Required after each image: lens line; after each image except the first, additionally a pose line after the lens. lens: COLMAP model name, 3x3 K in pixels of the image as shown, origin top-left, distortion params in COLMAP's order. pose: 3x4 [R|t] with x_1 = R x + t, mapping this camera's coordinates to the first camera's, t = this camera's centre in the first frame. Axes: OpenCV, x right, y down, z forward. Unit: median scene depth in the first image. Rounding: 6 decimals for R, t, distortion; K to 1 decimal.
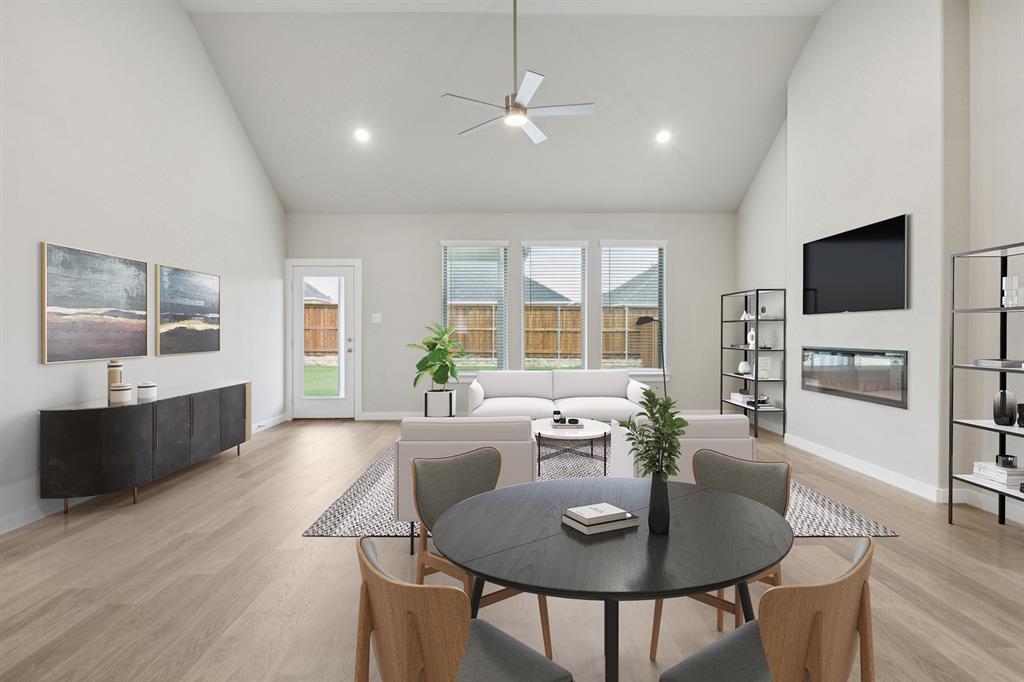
lens RADIAL K [[507.2, 0, 515.9], [0, 507.2, 337.8], [0, 0, 1]] dist [0.003433, -0.000033]
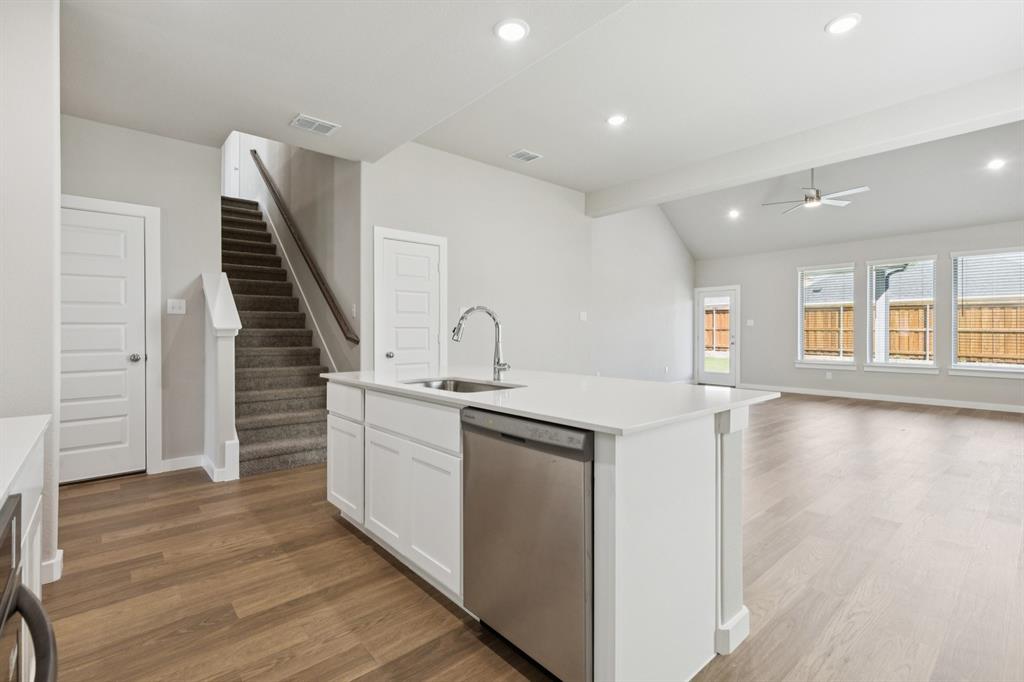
lens RADIAL K [[466.4, 0, 512.1], [0, 466.4, 336.1], [0, 0, 1]] dist [-0.000898, 0.001204]
pose [[0.646040, 0.005809, -0.763282, 0.340717], [-0.009062, 0.999959, -0.000060, 0.009090], [0.763250, 0.006956, 0.646066, -0.467877]]
